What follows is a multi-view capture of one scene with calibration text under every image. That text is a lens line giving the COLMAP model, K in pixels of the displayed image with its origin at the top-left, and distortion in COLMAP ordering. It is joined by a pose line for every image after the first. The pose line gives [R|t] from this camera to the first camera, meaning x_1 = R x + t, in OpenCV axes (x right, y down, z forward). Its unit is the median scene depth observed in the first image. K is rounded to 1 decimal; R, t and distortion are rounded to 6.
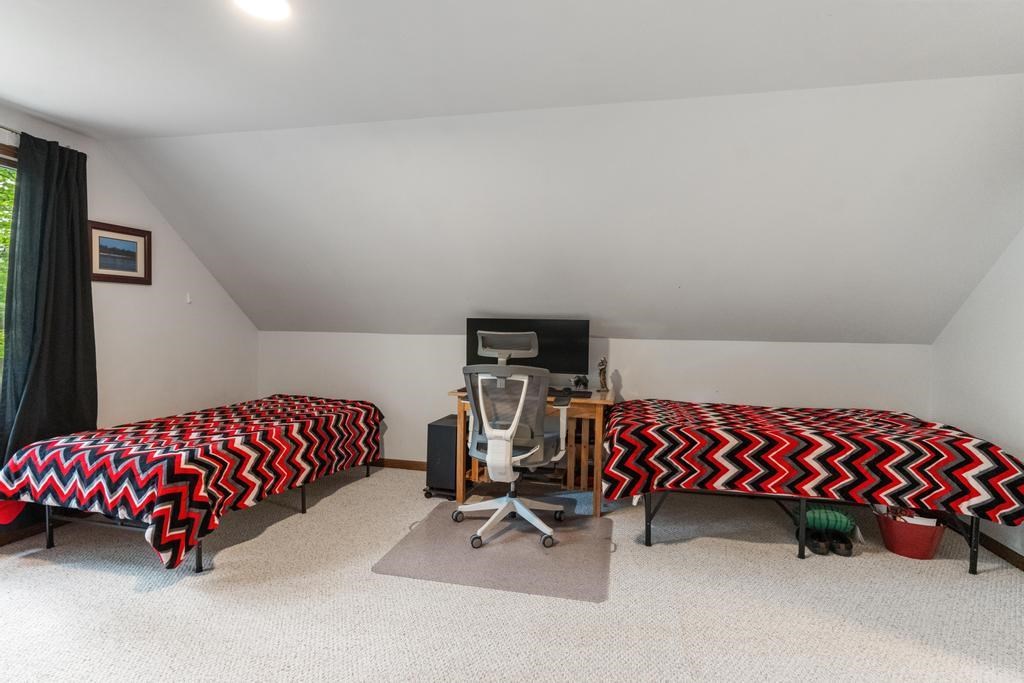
lens RADIAL K [[503.0, 0, 512.3], [0, 503.0, 335.3], [0, 0, 1]] dist [-0.005897, -0.000401]
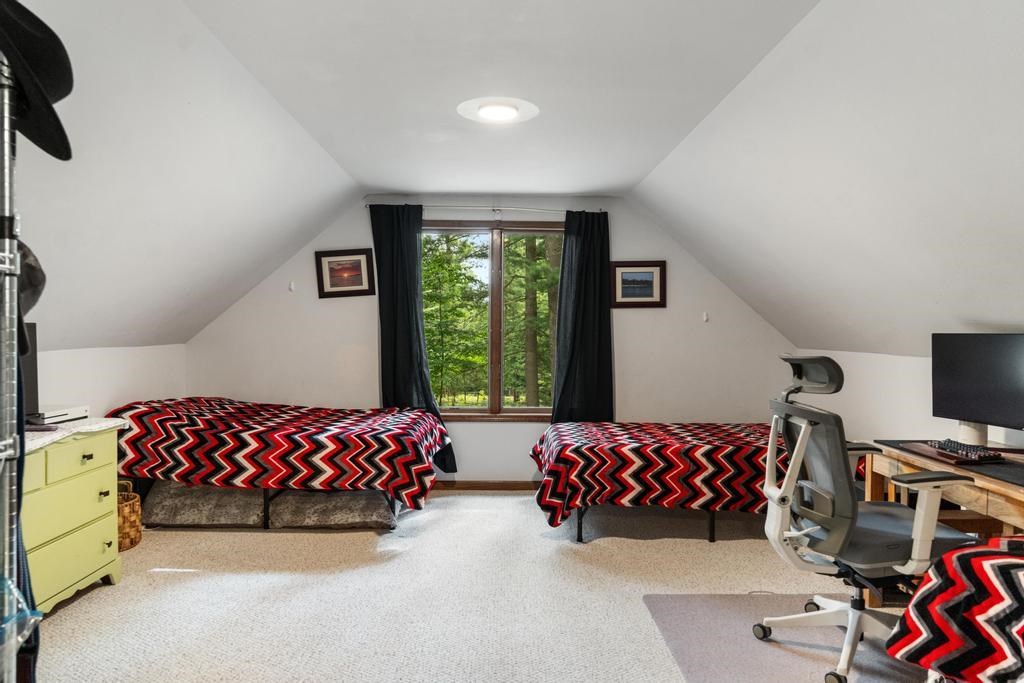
lens RADIAL K [[645.6, 0, 510.2], [0, 645.6, 341.9], [0, 0, 1]] dist [-0.001708, 0.003705]
pose [[0.226576, 0.000713, -0.973993, 0.704842], [-0.017540, 0.999841, -0.003348, -0.012048], [0.973836, 0.017842, 0.226552, 0.361760]]
